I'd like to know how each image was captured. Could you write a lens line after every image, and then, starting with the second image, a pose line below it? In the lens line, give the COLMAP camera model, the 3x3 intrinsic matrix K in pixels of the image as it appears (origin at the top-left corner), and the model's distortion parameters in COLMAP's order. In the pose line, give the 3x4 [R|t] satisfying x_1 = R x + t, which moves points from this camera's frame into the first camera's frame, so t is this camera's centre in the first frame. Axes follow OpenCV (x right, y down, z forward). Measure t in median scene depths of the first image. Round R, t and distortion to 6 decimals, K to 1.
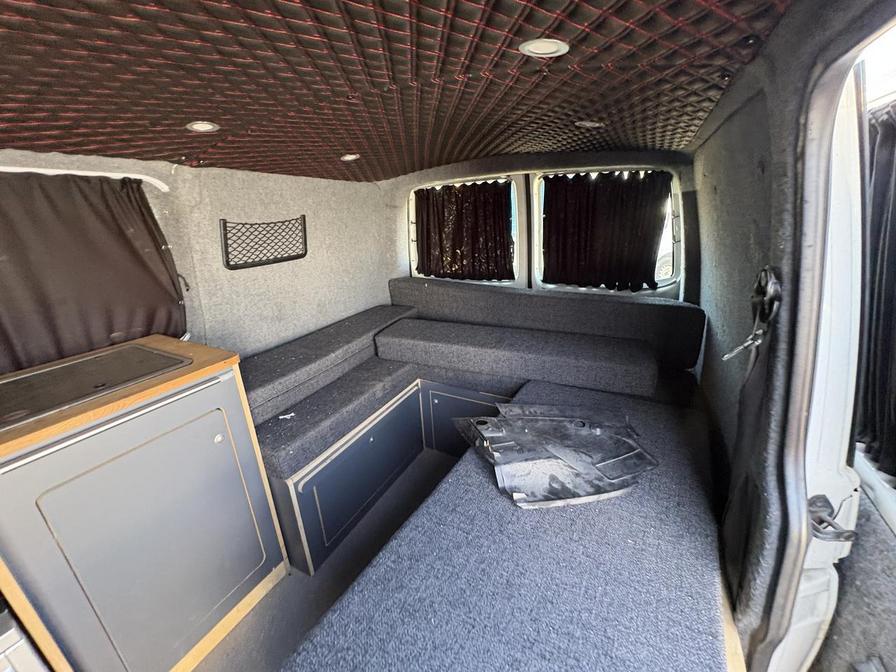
lens RADIAL K [[356.4, 0, 445.8], [0, 356.4, 339.6], [0, 0, 1]] dist [0.000505, 0.000125]
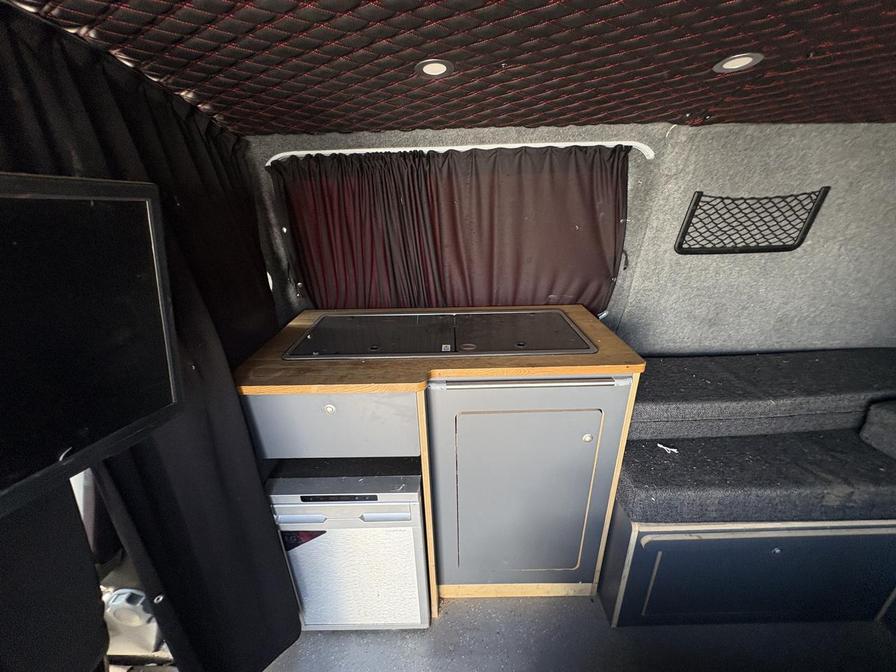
lens RADIAL K [[356.4, 0, 450.6], [0, 356.4, 337.5], [0, 0, 1]] dist [0.000505, 0.000125]
pose [[0.468143, 0.360134, -0.806936, -0.119304], [-0.296252, 0.924298, 0.240642, -0.060230], [0.832513, 0.126402, 0.539393, 0.138654]]
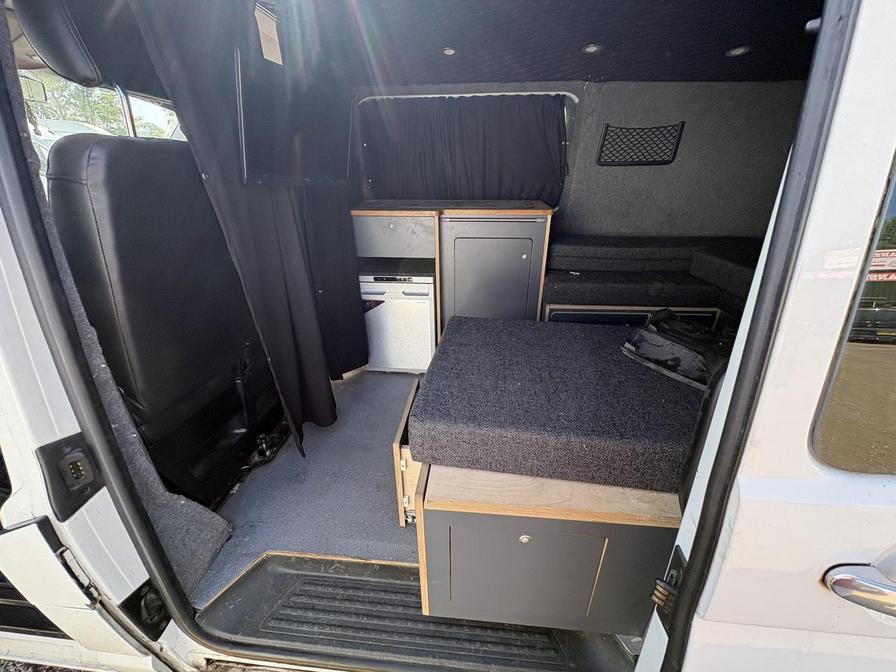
lens RADIAL K [[356.4, 0, 451.5], [0, 356.4, 338.2], [0, 0, 1]] dist [0.000505, 0.000125]
pose [[0.389733, 0.436341, -0.810996, 0.609625], [-0.325243, 0.889097, 0.322063, 0.146081], [0.861583, 0.138252, 0.488427, -0.066553]]
